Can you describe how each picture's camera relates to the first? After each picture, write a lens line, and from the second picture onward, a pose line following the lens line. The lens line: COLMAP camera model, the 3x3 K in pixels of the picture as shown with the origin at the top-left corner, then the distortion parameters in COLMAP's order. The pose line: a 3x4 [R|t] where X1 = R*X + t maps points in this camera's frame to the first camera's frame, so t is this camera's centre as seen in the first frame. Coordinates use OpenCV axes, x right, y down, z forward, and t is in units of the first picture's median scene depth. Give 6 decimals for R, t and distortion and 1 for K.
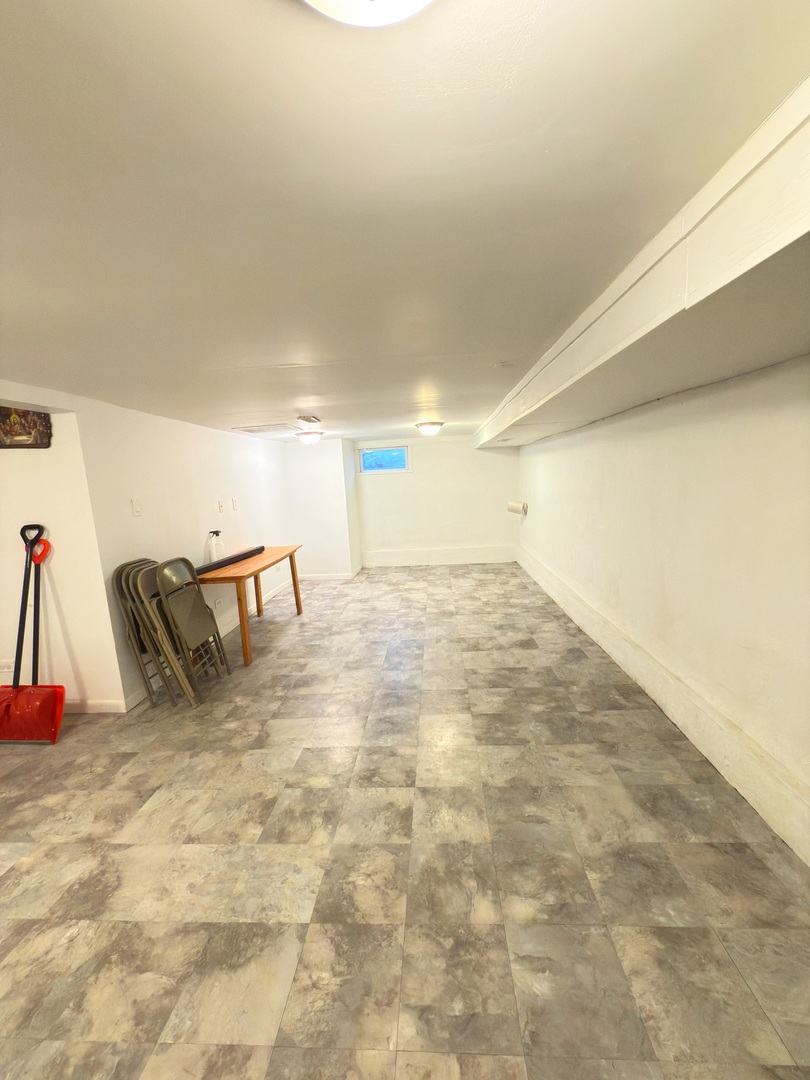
lens RADIAL K [[434.0, 0, 405.0], [0, 434.0, 540.0], [0, 0, 1]] dist [0.002009, 0.000044]
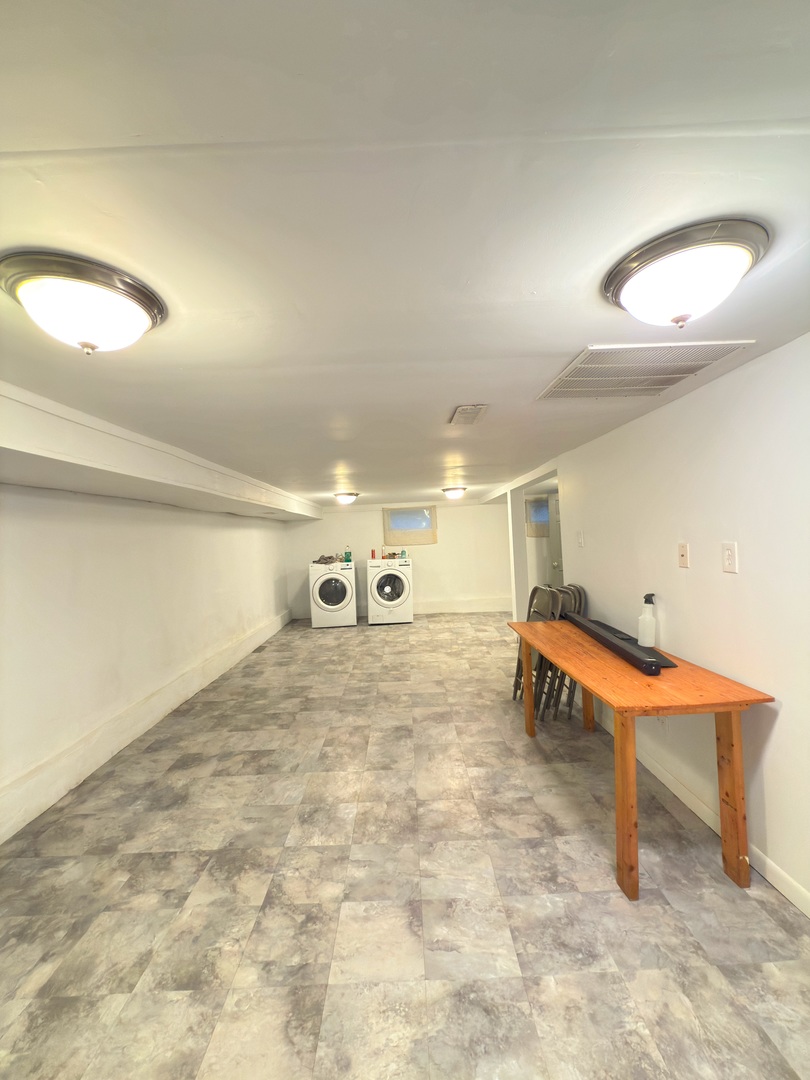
lens RADIAL K [[434.0, 0, 405.0], [0, 434.0, 540.0], [0, 0, 1]] dist [0.002009, 0.000044]
pose [[-0.992275, 0.102909, -0.069278, -0.094480], [0.091371, 0.983997, 0.152975, -0.233125], [0.083912, 0.145464, -0.985799, 1.711446]]
